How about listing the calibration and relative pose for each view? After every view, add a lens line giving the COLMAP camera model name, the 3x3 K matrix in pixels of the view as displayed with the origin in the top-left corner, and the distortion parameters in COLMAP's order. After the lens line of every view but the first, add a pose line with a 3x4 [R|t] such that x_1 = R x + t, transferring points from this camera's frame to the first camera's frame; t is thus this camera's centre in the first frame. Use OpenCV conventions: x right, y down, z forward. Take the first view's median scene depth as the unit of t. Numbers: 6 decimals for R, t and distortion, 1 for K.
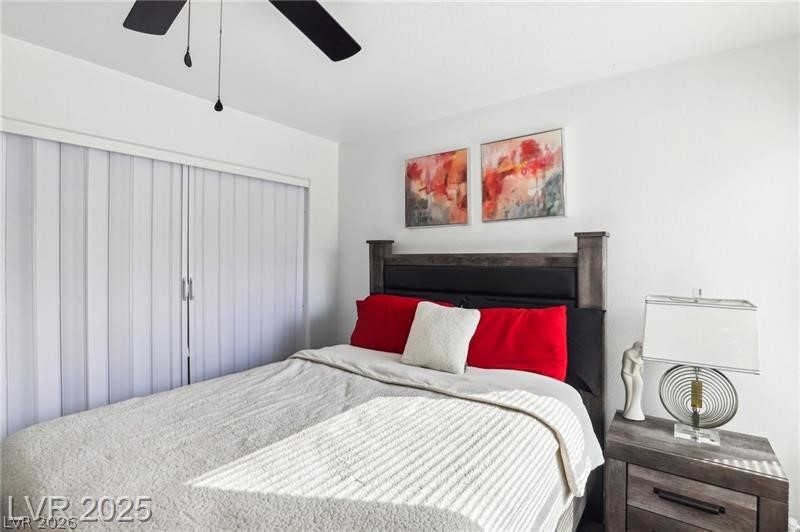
lens RADIAL K [[379.6, 0, 399.9], [0, 379.6, 252.4], [0, 0, 1]] dist [-0.018974, -0.000364]
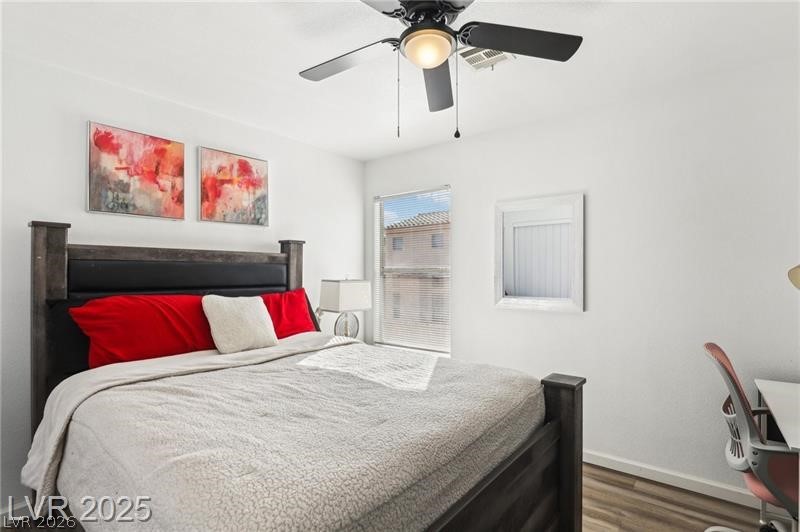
lens RADIAL K [[379.6, 0, 399.5], [0, 379.6, 270.2], [0, 0, 1]] dist [-0.018974, -0.000364]
pose [[0.085178, 0.004566, 0.996355, -0.807328], [-0.021816, 0.999758, -0.002717, 0.049959], [-0.996127, -0.021505, 0.085258, 0.372816]]
